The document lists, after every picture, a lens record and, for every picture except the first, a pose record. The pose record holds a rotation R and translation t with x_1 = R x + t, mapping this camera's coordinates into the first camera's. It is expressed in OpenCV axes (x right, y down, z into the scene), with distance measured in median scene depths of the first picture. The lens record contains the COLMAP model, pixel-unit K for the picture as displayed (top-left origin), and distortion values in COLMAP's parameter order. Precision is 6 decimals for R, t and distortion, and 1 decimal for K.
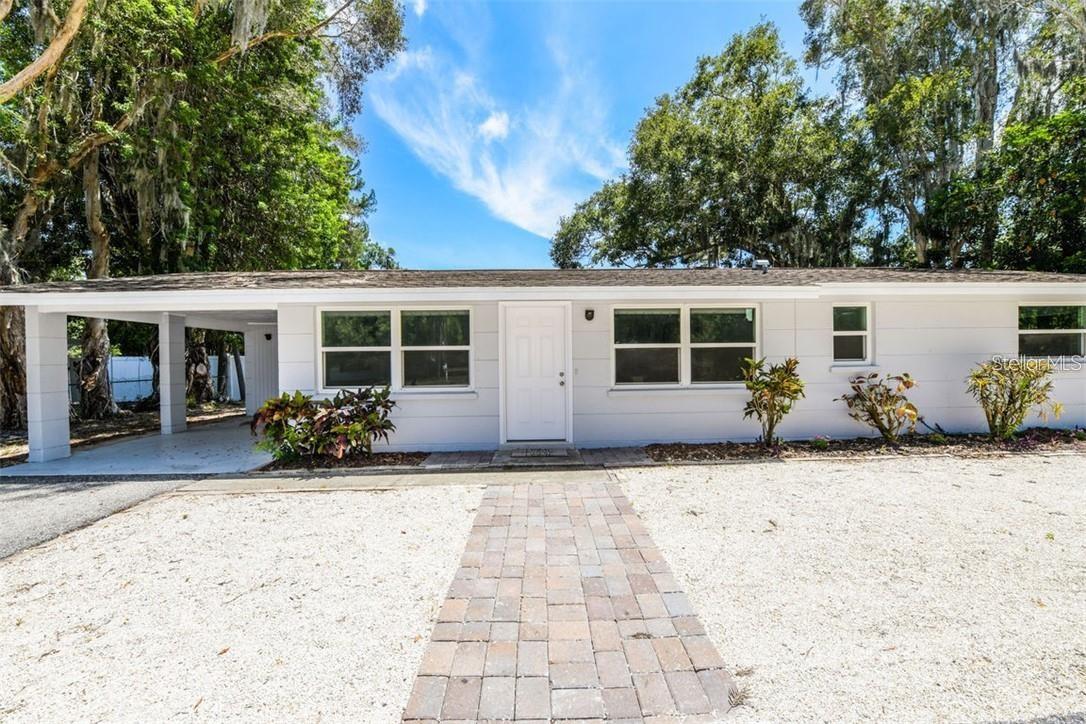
lens RADIAL K [[441.2, 0, 545.9], [0, 441.2, 355.2], [0, 0, 1]] dist [-0.017178, -0.000306]
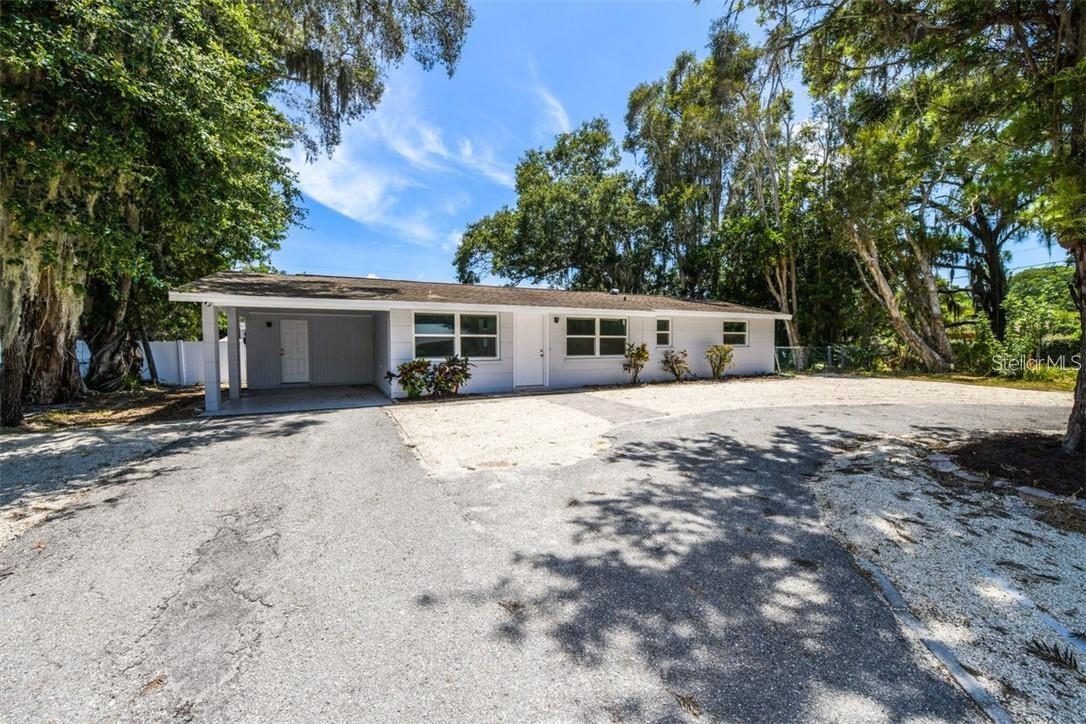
lens RADIAL K [[441.2, 0, 545.9], [0, 441.2, 355.2], [0, 0, 1]] dist [-0.017178, -0.000306]
pose [[0.909650, -0.000566, 0.415376, -0.741971], [-0.007081, 0.999833, 0.016869, 0.030938], [-0.415316, -0.018286, 0.909494, -0.744531]]
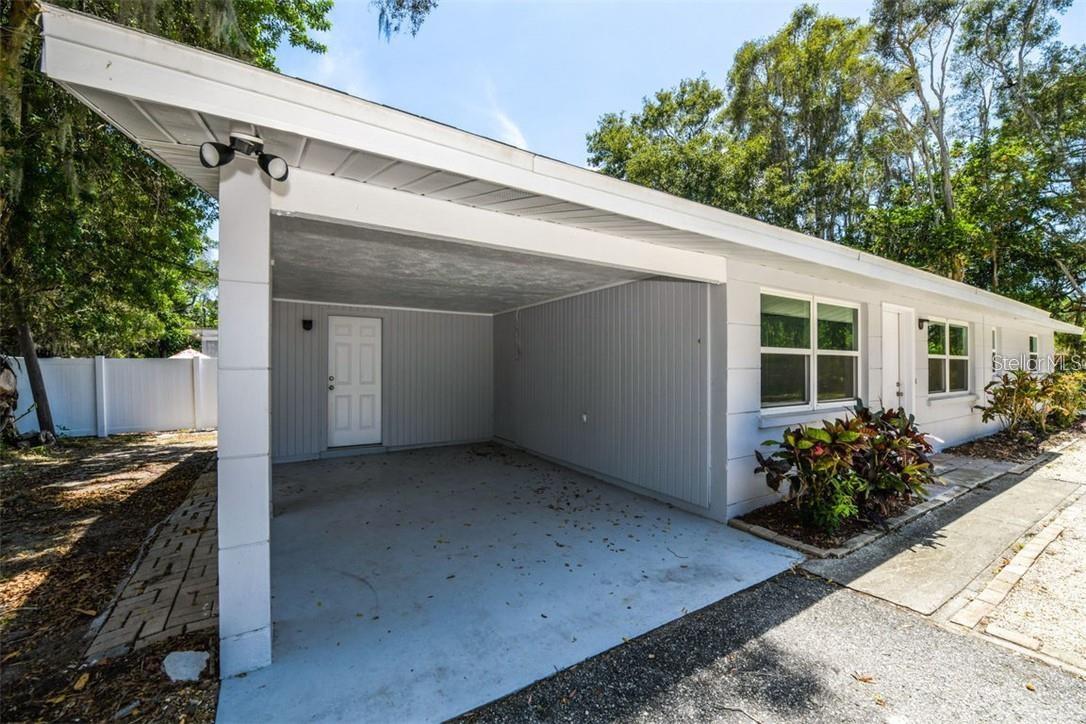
lens RADIAL K [[441.2, 0, 545.9], [0, 441.2, 355.2], [0, 0, 1]] dist [-0.017178, -0.000306]
pose [[0.863402, 0.025307, 0.503881, -1.106196], [-0.013955, 0.999557, -0.026291, 0.015829], [-0.504323, 0.015668, 0.863373, 0.570584]]
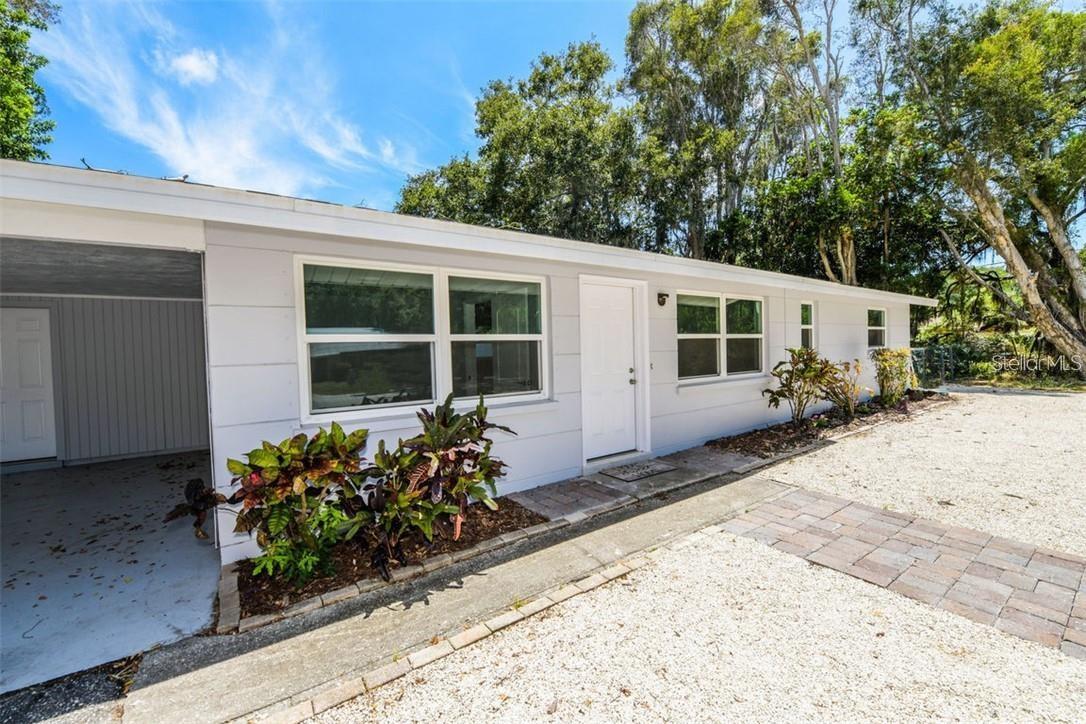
lens RADIAL K [[441.2, 0, 545.9], [0, 441.2, 355.2], [0, 0, 1]] dist [-0.017178, -0.000306]
pose [[0.834060, -0.018612, 0.551359, -0.551002], [0.014775, 0.999826, 0.011401, 0.003292], [-0.551475, -0.001363, 0.834190, 0.406047]]
